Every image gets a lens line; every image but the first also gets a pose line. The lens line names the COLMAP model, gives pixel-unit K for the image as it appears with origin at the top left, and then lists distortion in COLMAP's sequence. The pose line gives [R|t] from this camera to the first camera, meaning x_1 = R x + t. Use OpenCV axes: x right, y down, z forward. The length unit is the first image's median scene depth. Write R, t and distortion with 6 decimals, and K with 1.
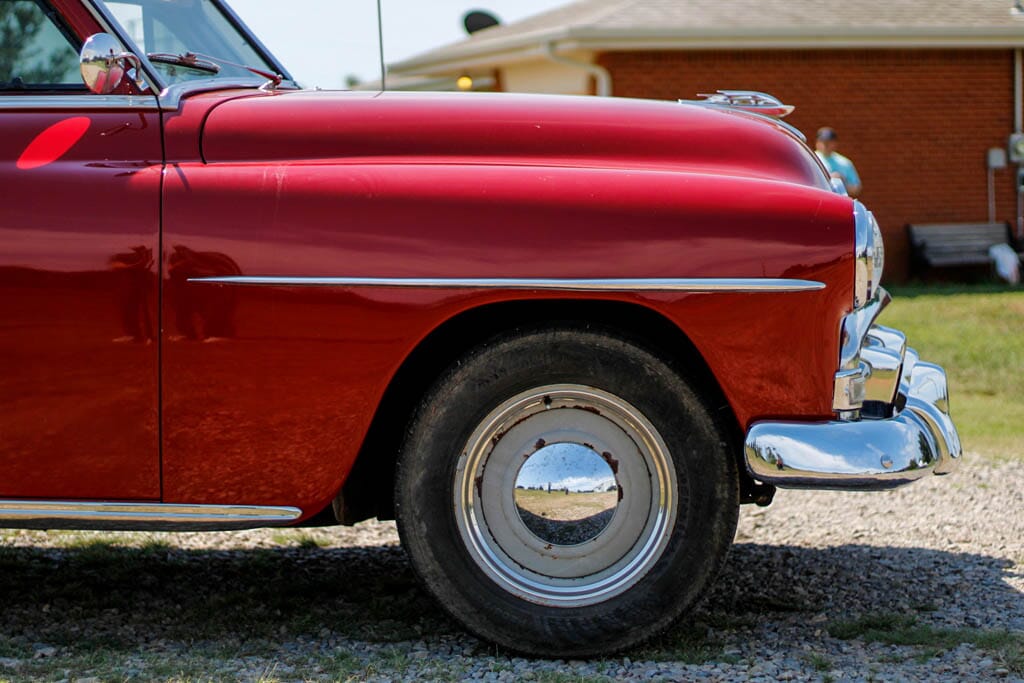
lens RADIAL K [[2479.3, 0, 512.0], [0, 2479.3, 341.5], [0, 0, 1]] dist [-0.012434, -0.302155]
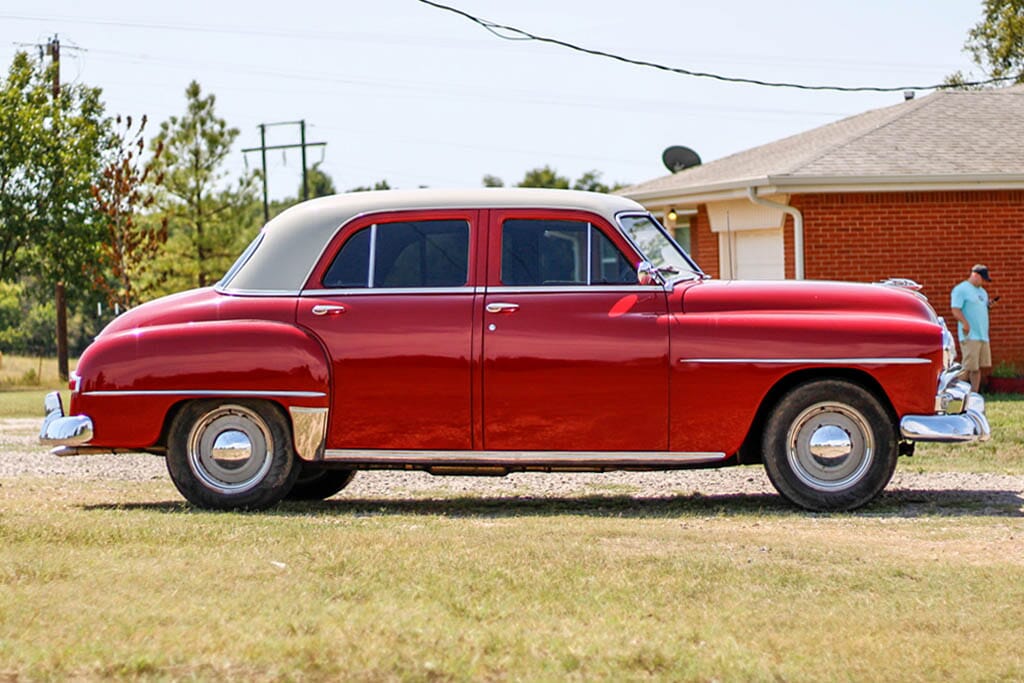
lens RADIAL K [[2481.3, 0, 512.0], [0, 2481.3, 341.5], [0, 0, 1]] dist [-0.708674, 0.476004]
pose [[0.997286, -0.005042, -0.073457, -0.114973], [0.001606, 0.998905, -0.046765, 0.070780], [0.073612, 0.046520, 0.996201, -1.464534]]
